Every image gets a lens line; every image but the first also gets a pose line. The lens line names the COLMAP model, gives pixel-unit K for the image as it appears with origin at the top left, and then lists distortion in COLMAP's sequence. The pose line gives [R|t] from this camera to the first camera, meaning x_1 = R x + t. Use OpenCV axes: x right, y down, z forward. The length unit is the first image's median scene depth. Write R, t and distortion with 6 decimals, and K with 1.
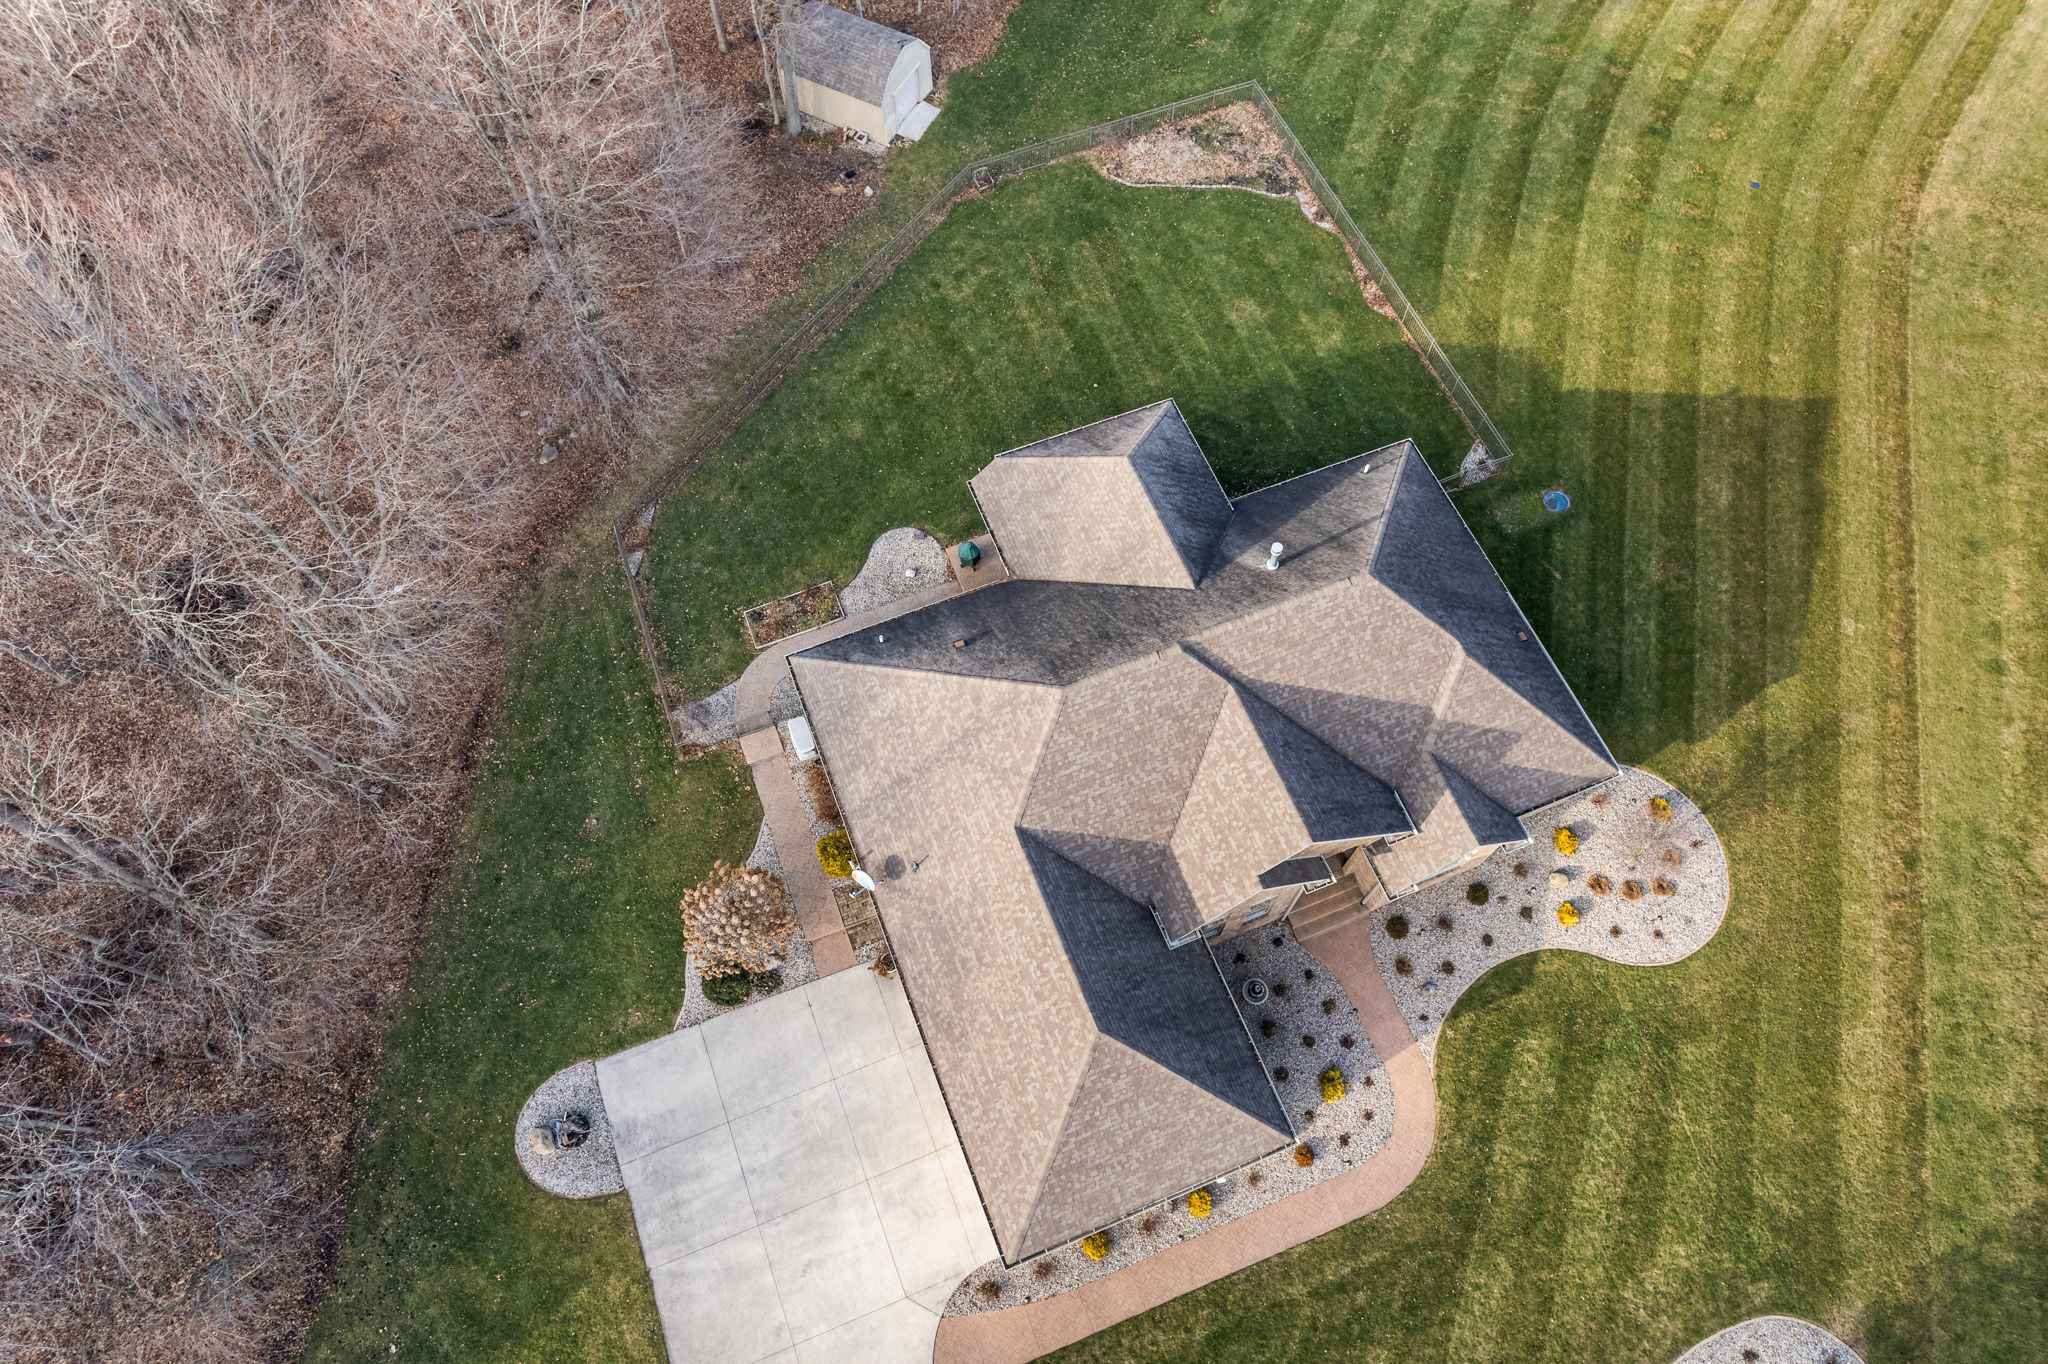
lens RADIAL K [[1313.8, 0, 1027.4], [0, 1313.8, 685.1], [0, 0, 1]] dist [-0.044807, 0.069636]
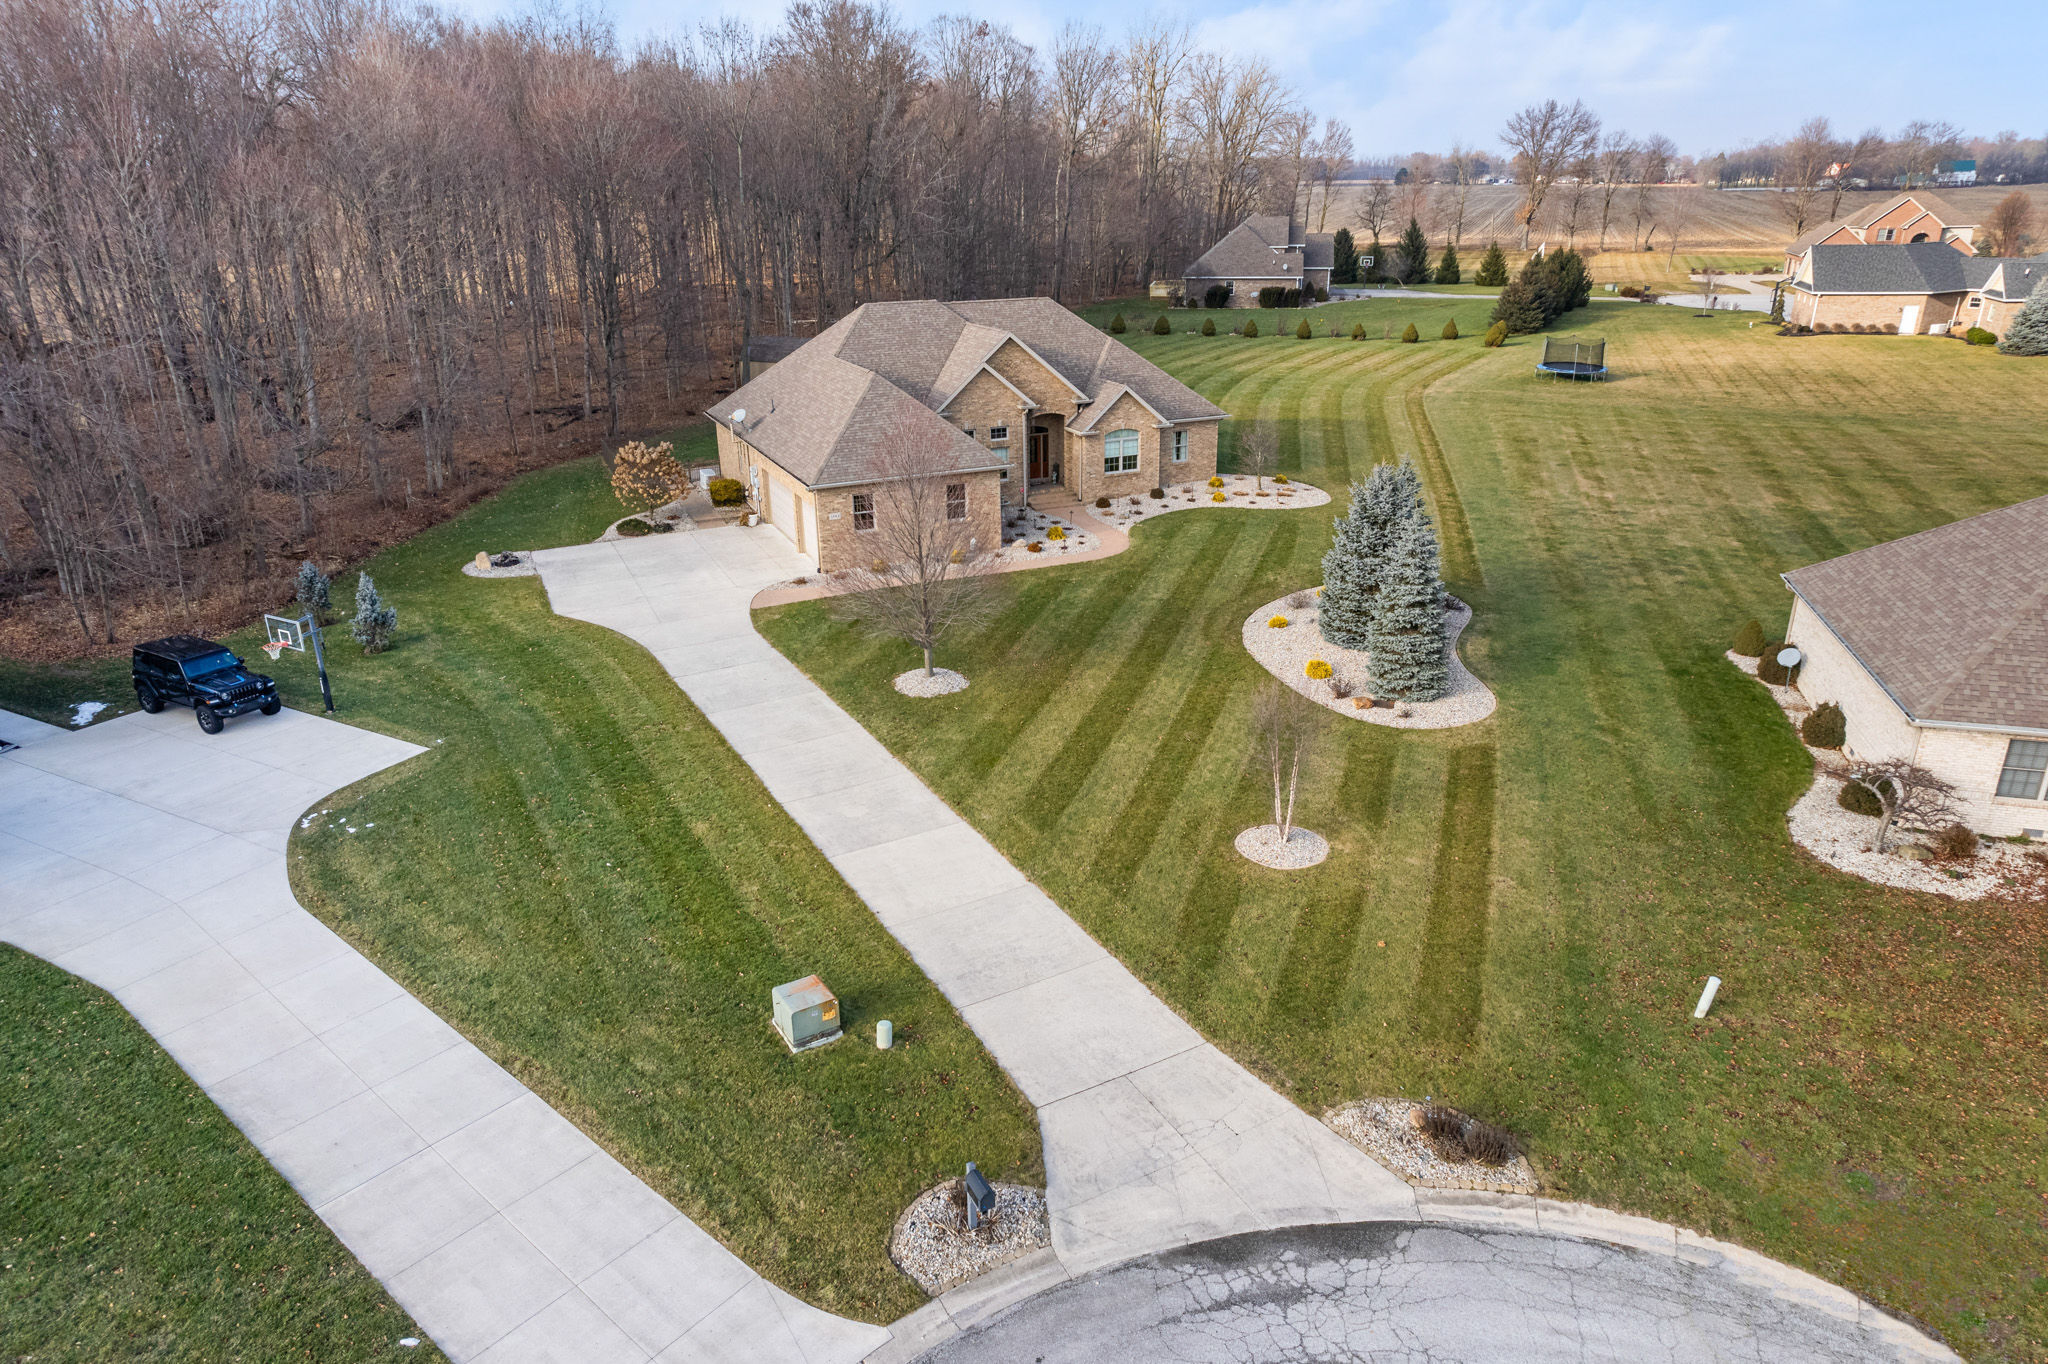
lens RADIAL K [[1332.2, 0, 1025.9], [0, 1332.2, 676.2], [0, 0, 1]] dist [-0.048412, 0.078208]
pose [[0.999059, -0.021886, 0.037450, 0.137837], [0.041756, 0.719051, -0.693702, 1.357640], [-0.011746, 0.694613, 0.719288, 0.067182]]
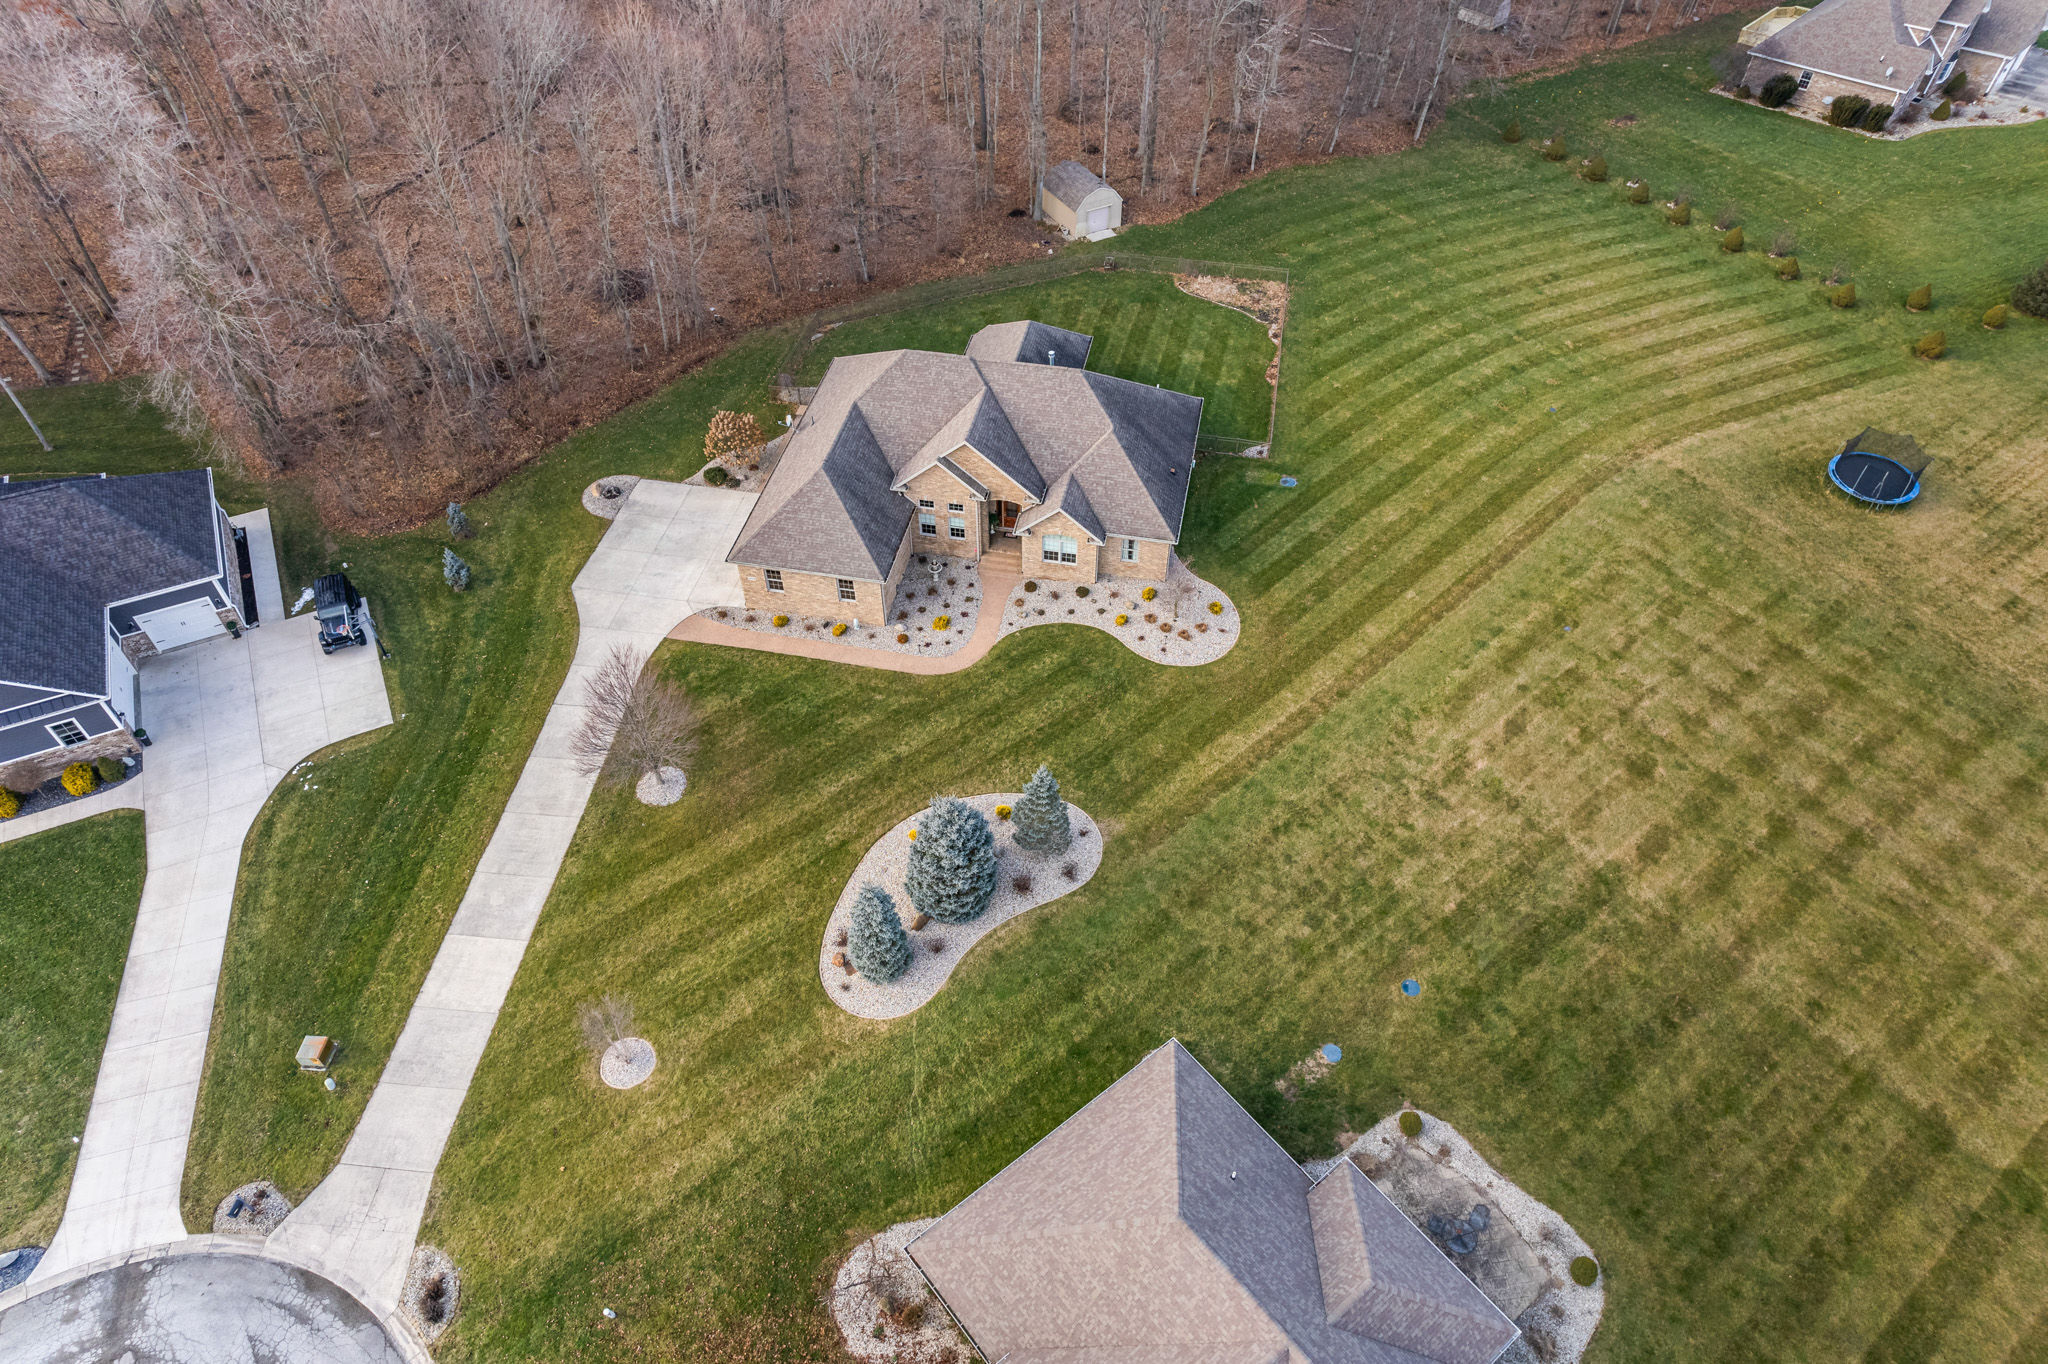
lens RADIAL K [[1313.8, 0, 1027.4], [0, 1313.8, 685.1], [0, 0, 1]] dist [-0.044807, 0.069636]
pose [[0.839727, 0.395708, -0.371851, 0.970886], [-0.492606, 0.843262, -0.215057, 0.666242], [0.228468, 0.363765, 0.903038, -0.499997]]
